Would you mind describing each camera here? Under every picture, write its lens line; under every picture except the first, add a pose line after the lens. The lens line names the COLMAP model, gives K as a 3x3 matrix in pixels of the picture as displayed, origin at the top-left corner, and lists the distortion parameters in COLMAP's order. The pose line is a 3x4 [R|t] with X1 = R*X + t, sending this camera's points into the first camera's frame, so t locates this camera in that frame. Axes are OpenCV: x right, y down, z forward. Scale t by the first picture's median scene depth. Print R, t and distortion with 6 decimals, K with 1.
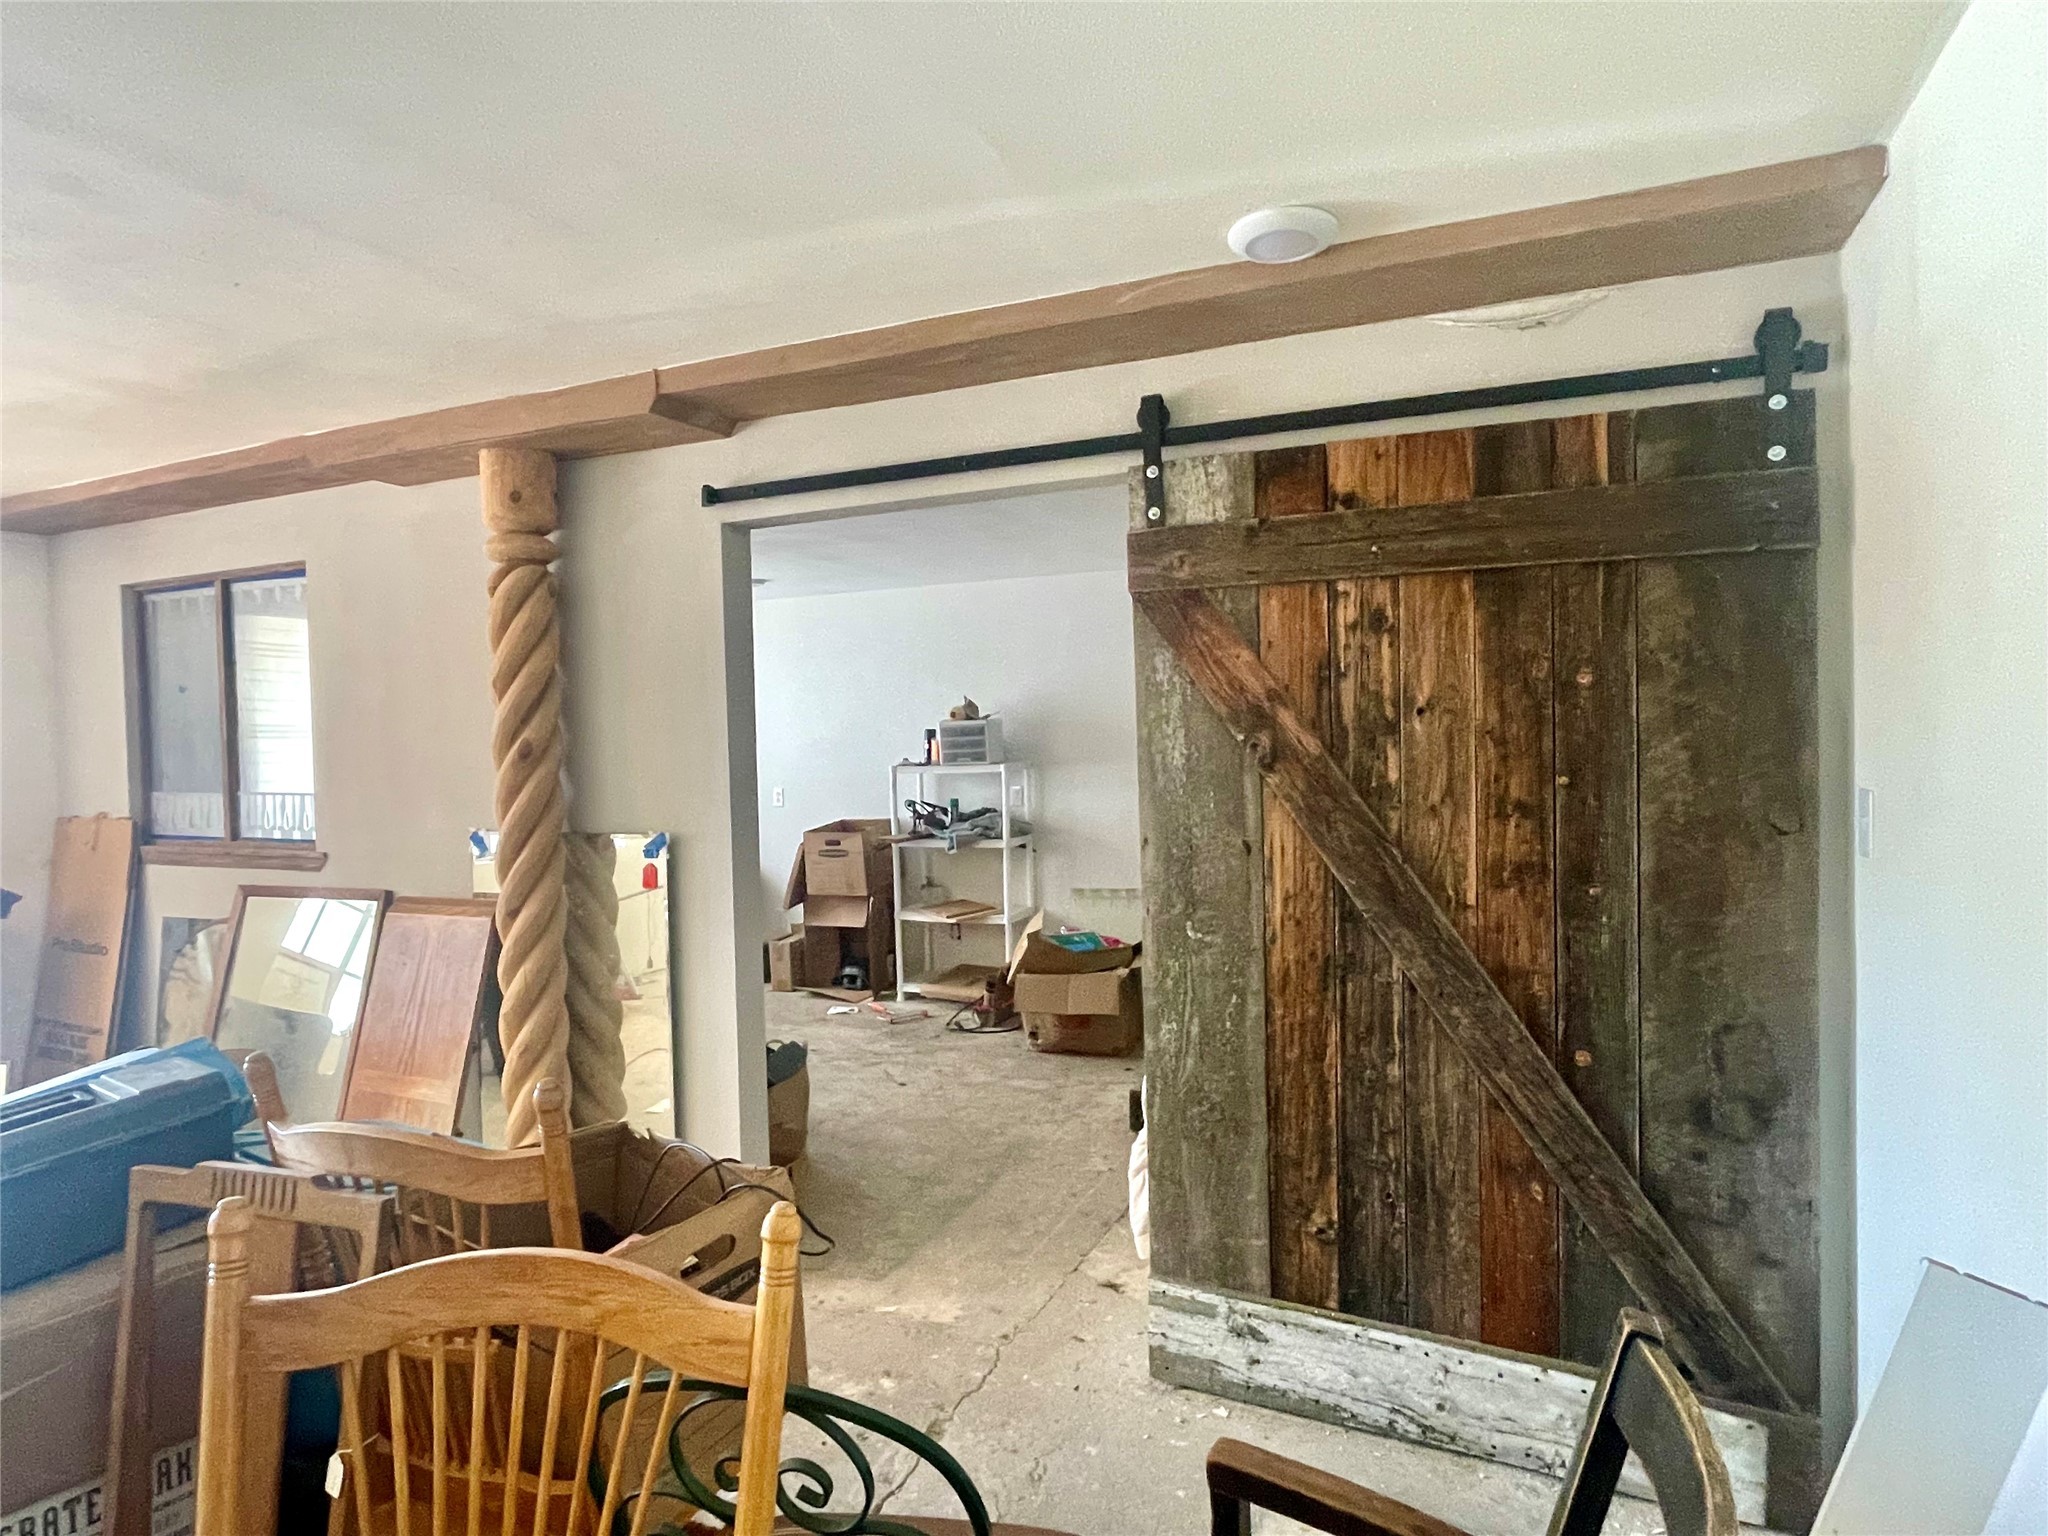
lens RADIAL K [[1148.9, 0, 1024.0], [0, 1148.9, 768.0], [0, 0, 1]] dist [0.015046, 0.000283]
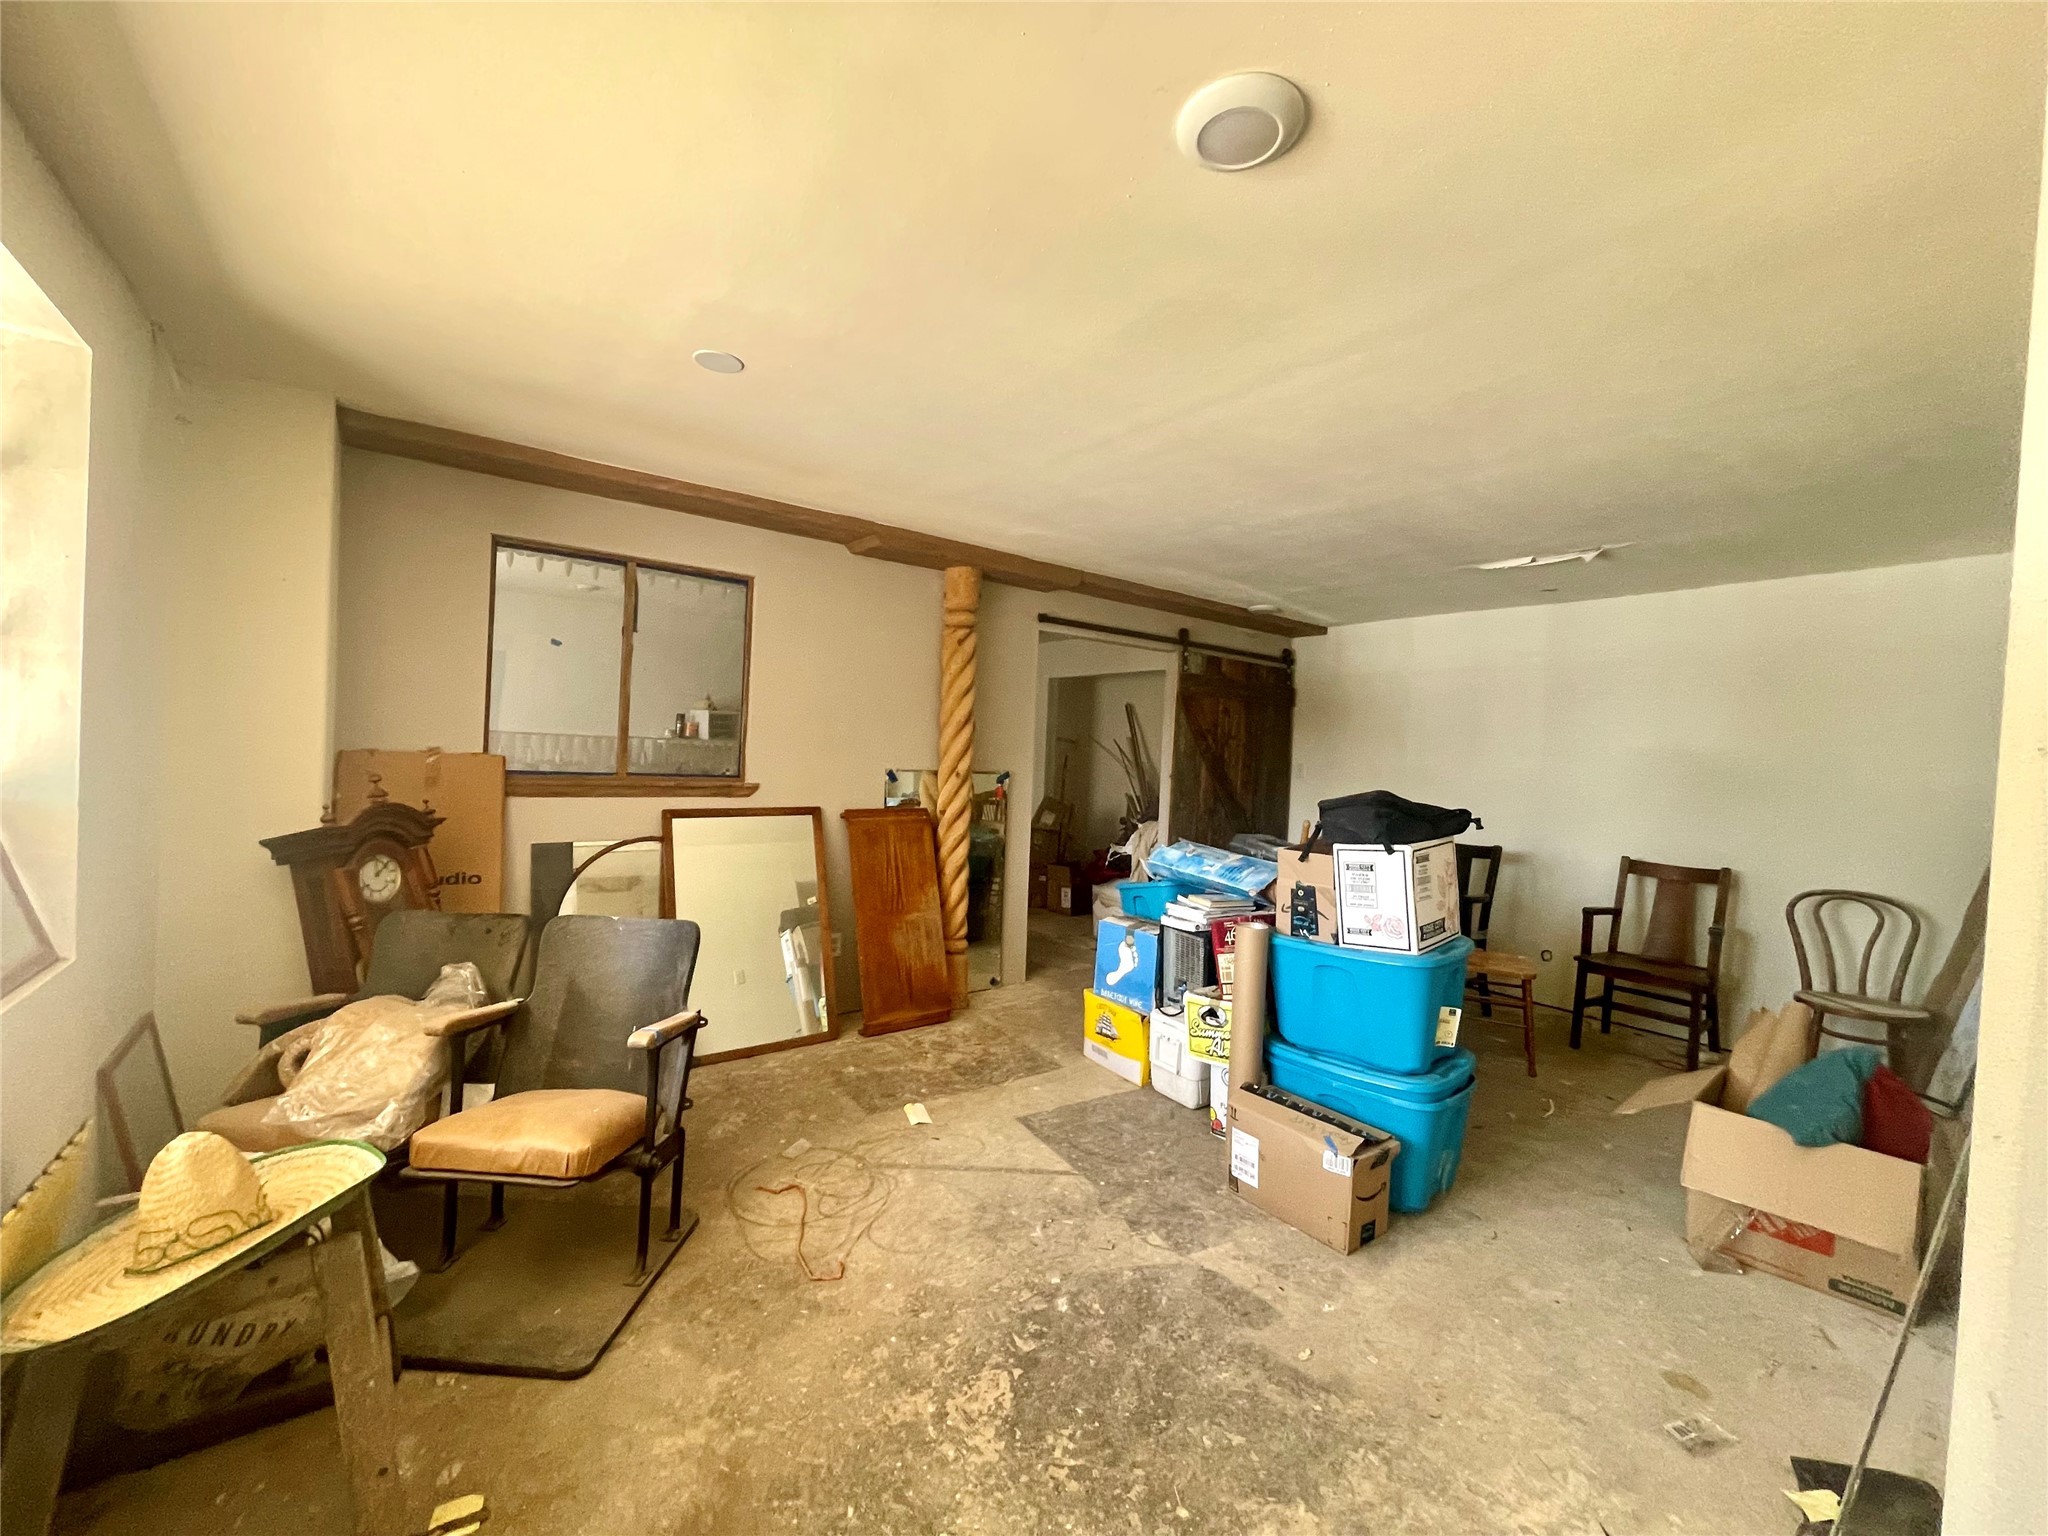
lens RADIAL K [[823.6, 0, 1024.0], [0, 823.6, 768.0], [0, 0, 1]] dist [-0.002436, -0.000108]
pose [[0.471964, 0.025033, 0.881262, -2.028604], [-0.026765, 0.999543, -0.014058, 0.088827], [-0.881211, -0.016952, 0.472419, 0.345456]]
